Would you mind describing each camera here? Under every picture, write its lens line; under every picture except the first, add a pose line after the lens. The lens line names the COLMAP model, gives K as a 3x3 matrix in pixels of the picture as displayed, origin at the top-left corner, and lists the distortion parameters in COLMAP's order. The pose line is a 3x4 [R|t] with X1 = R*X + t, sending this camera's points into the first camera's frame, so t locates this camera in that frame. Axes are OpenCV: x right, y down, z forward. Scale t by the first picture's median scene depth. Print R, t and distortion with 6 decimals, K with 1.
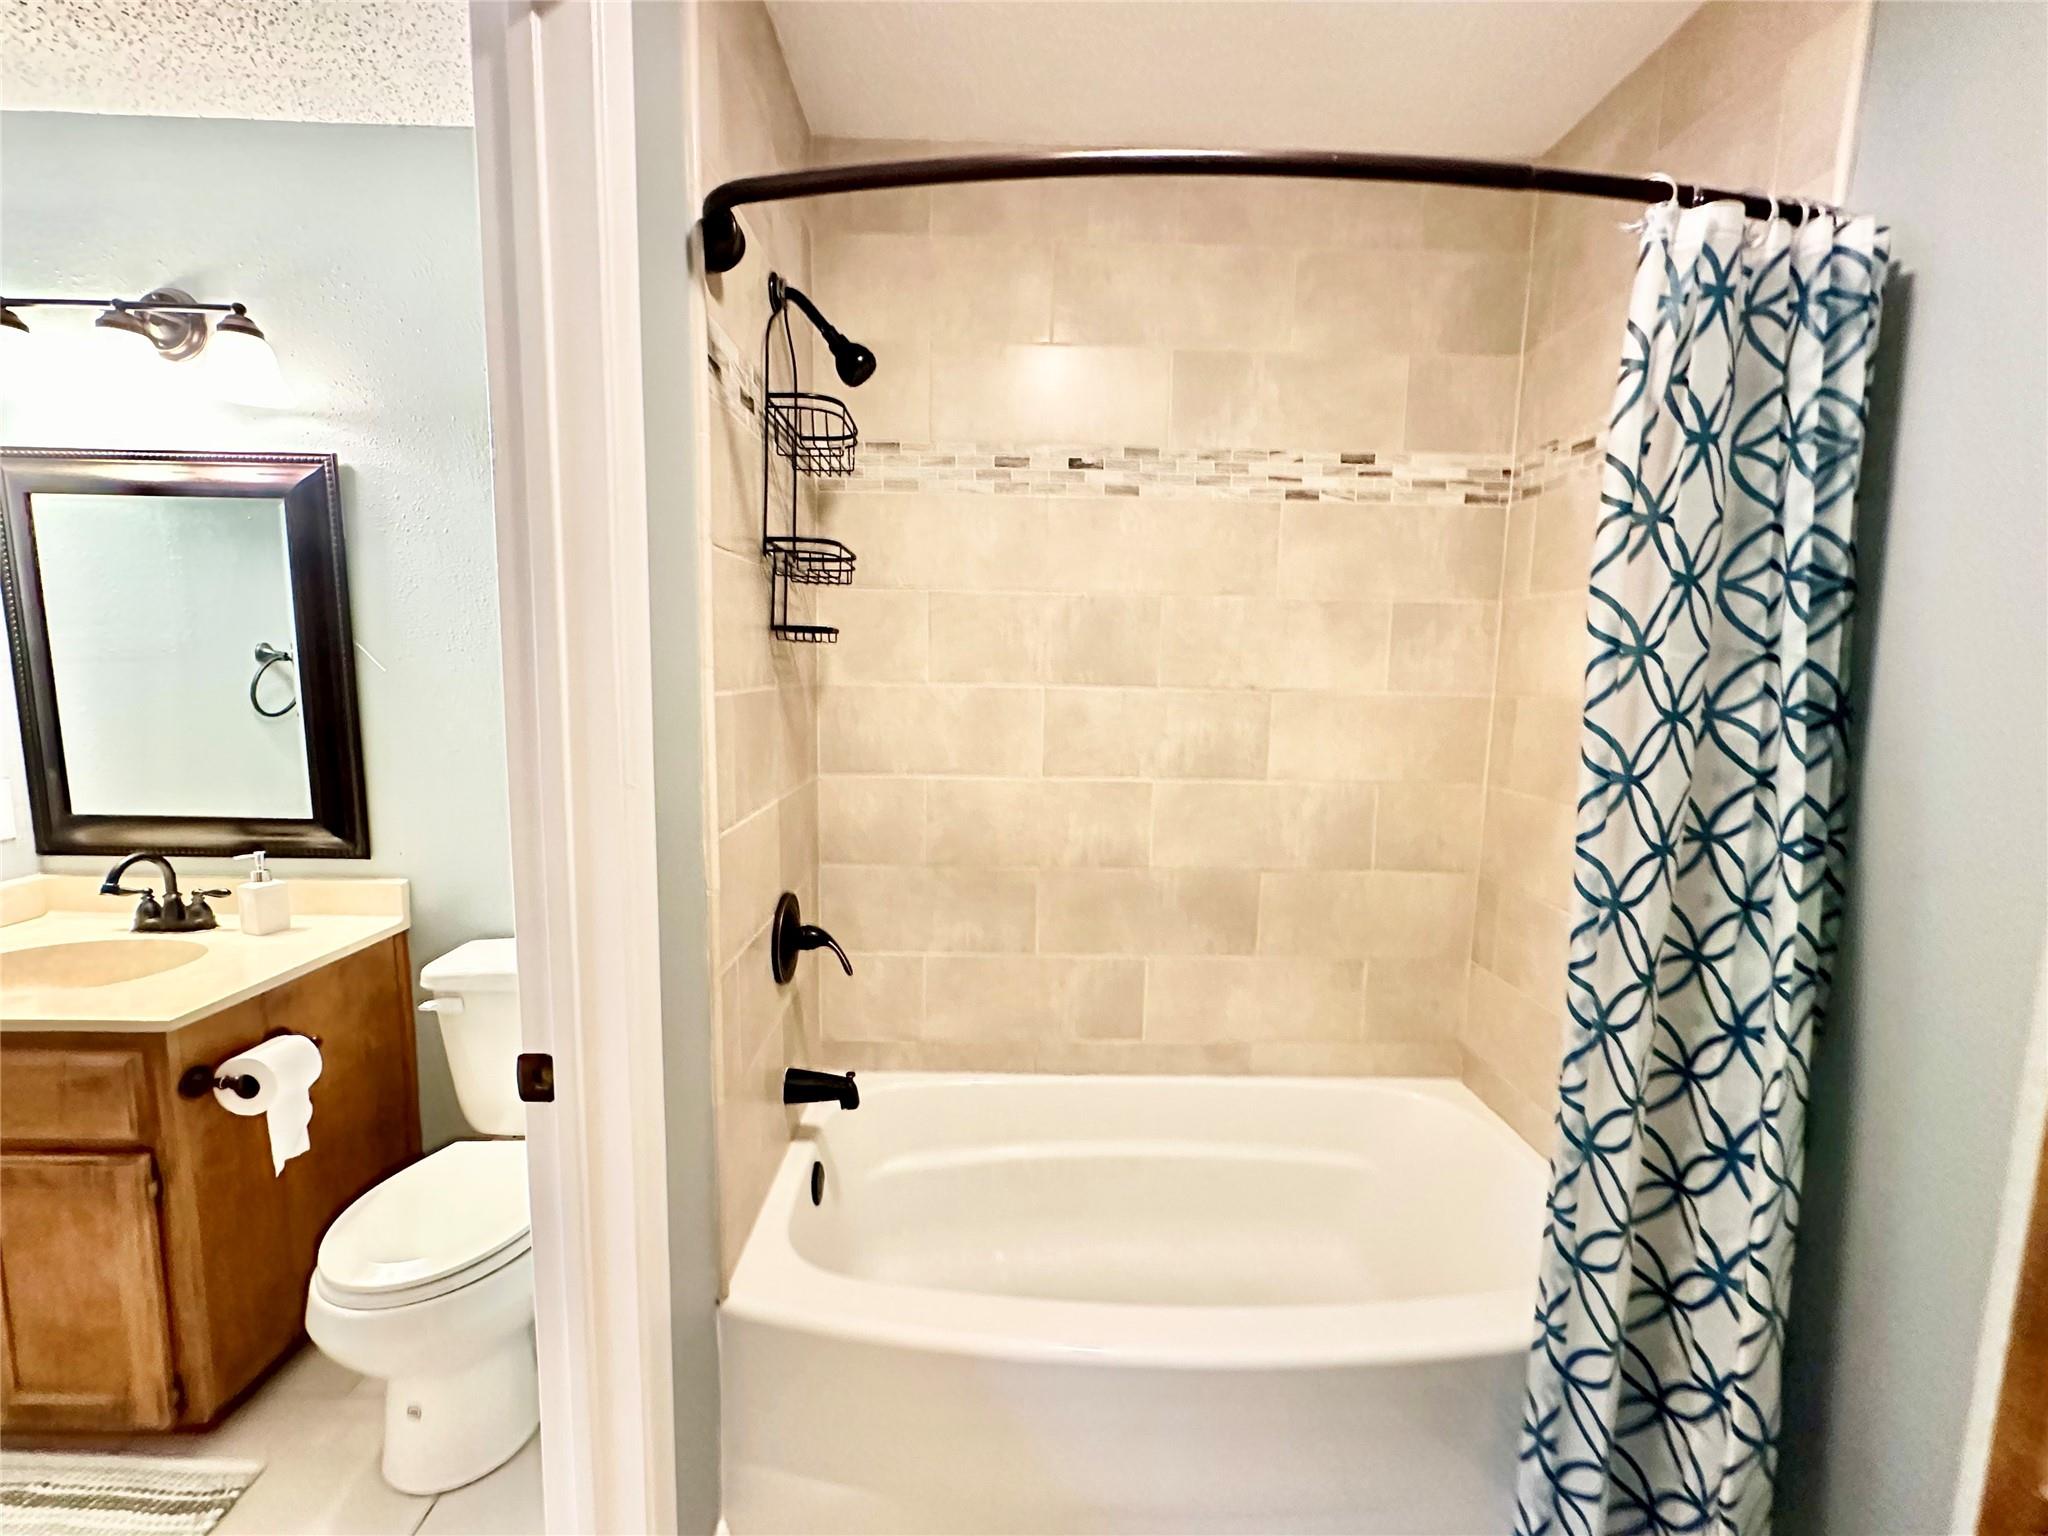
lens RADIAL K [[817.4, 0, 1026.2], [0, 817.4, 762.0], [0, 0, 1]] dist [0.002390, -0.000431]
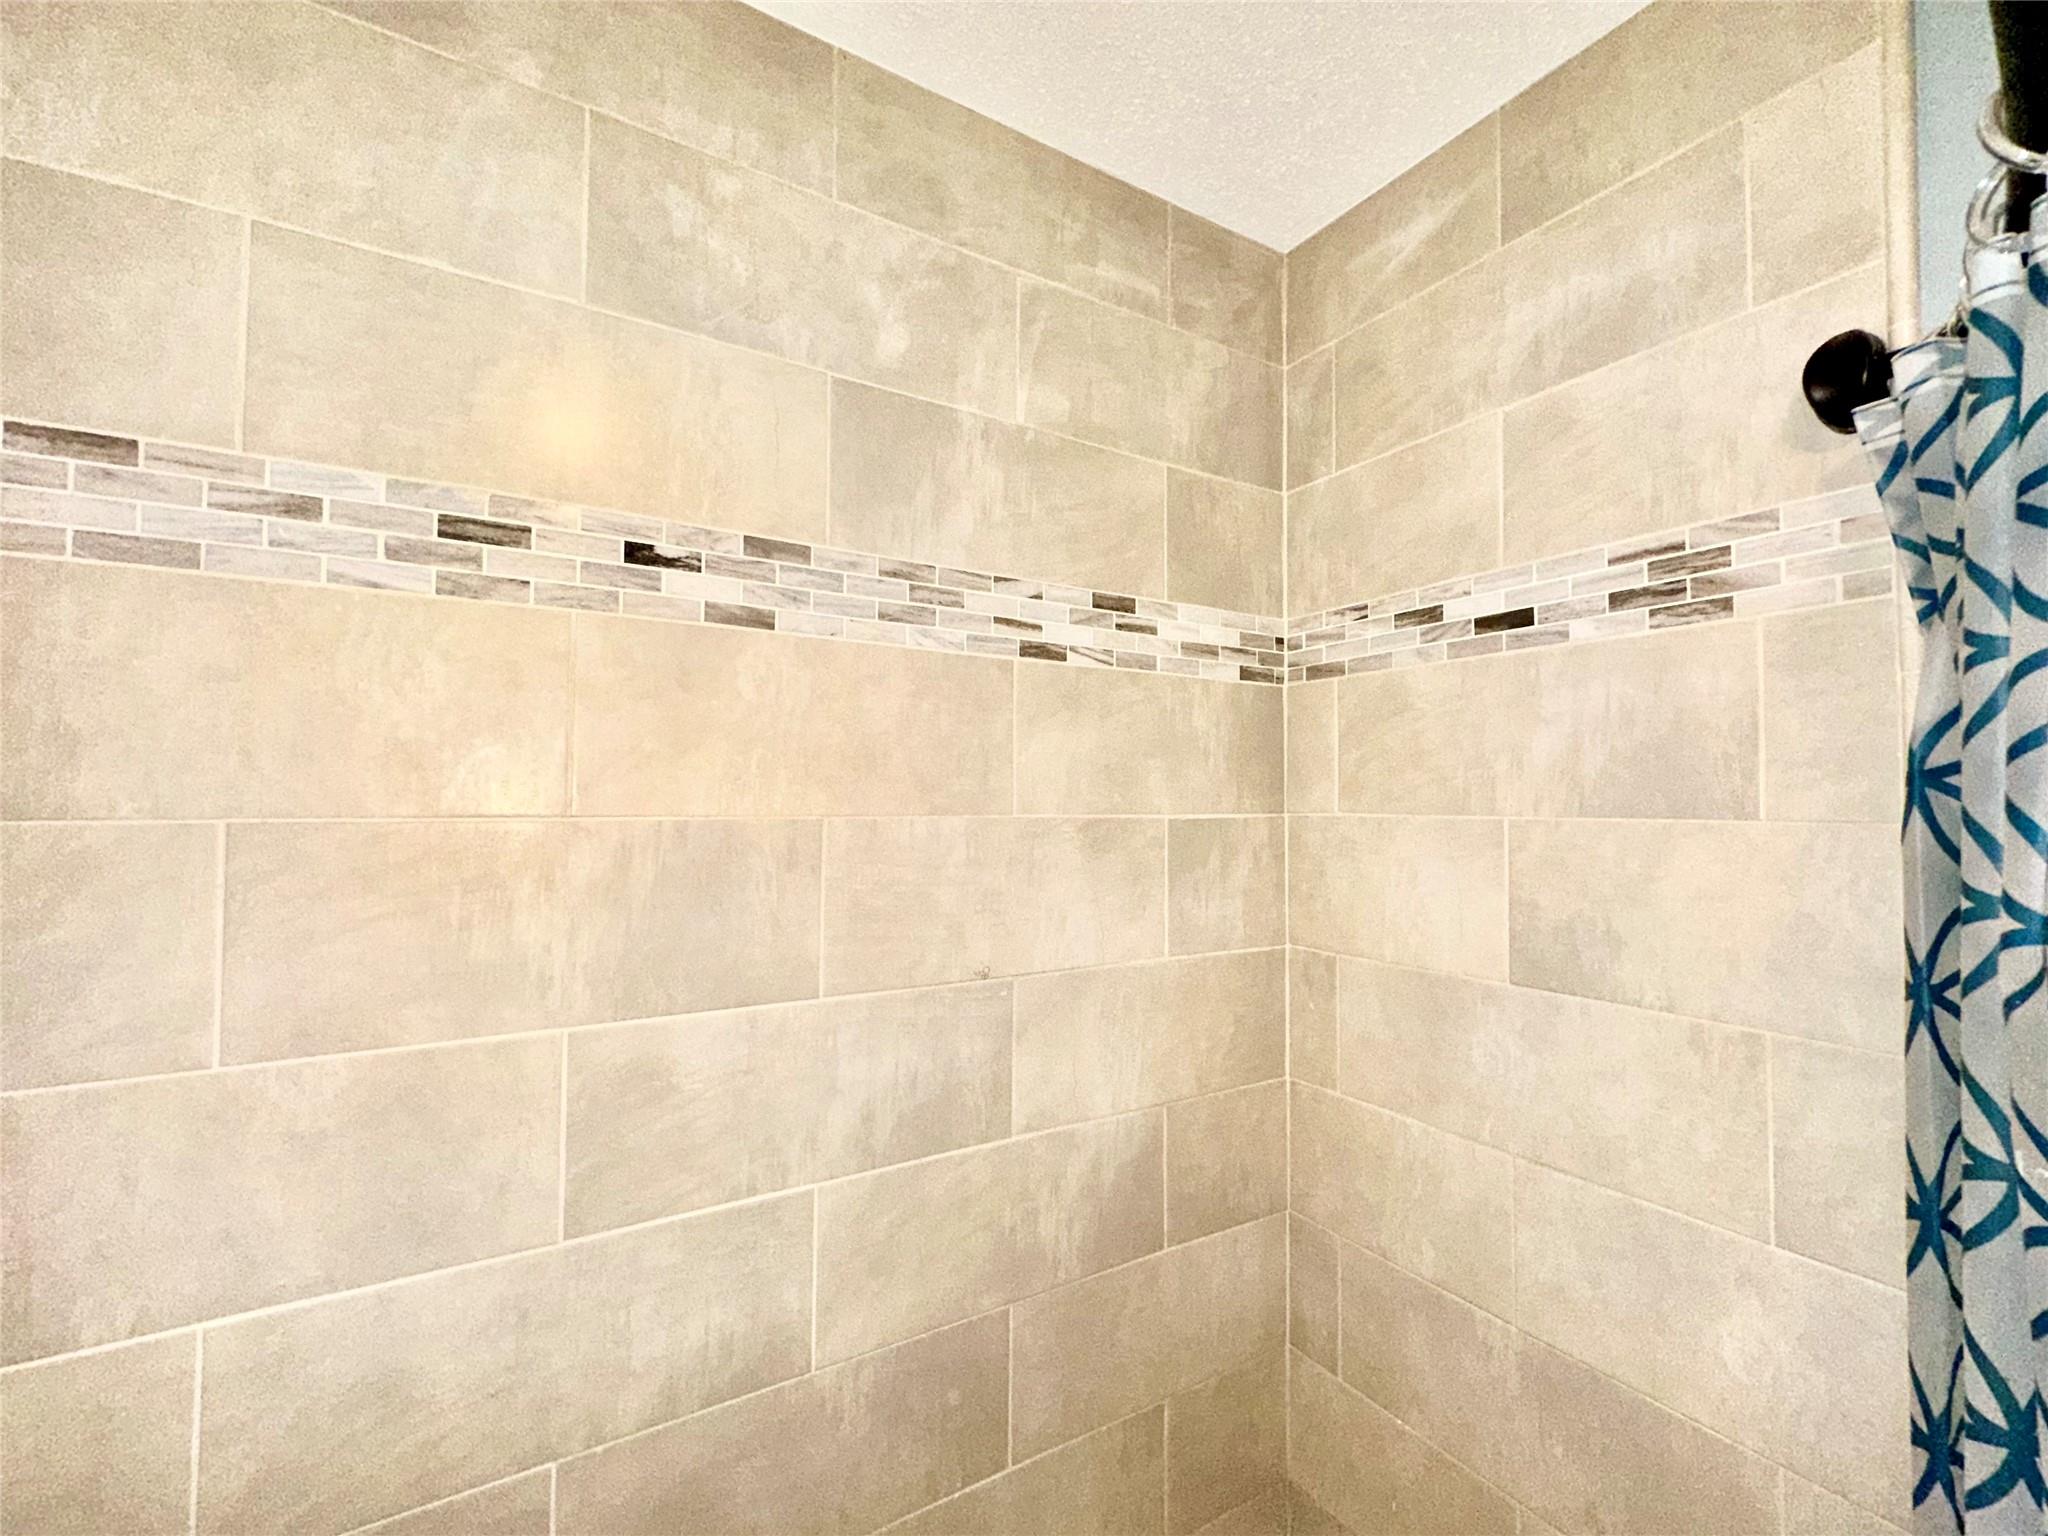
lens RADIAL K [[817.4, 0, 990.5], [0, 817.4, 766.4], [0, 0, 1]] dist [0.002390, -0.000431]
pose [[0.875741, 0.002584, 0.482775, 0.008343], [0.066565, 0.989789, -0.126045, -0.166867], [-0.478171, 0.142519, 0.866626, 0.501529]]
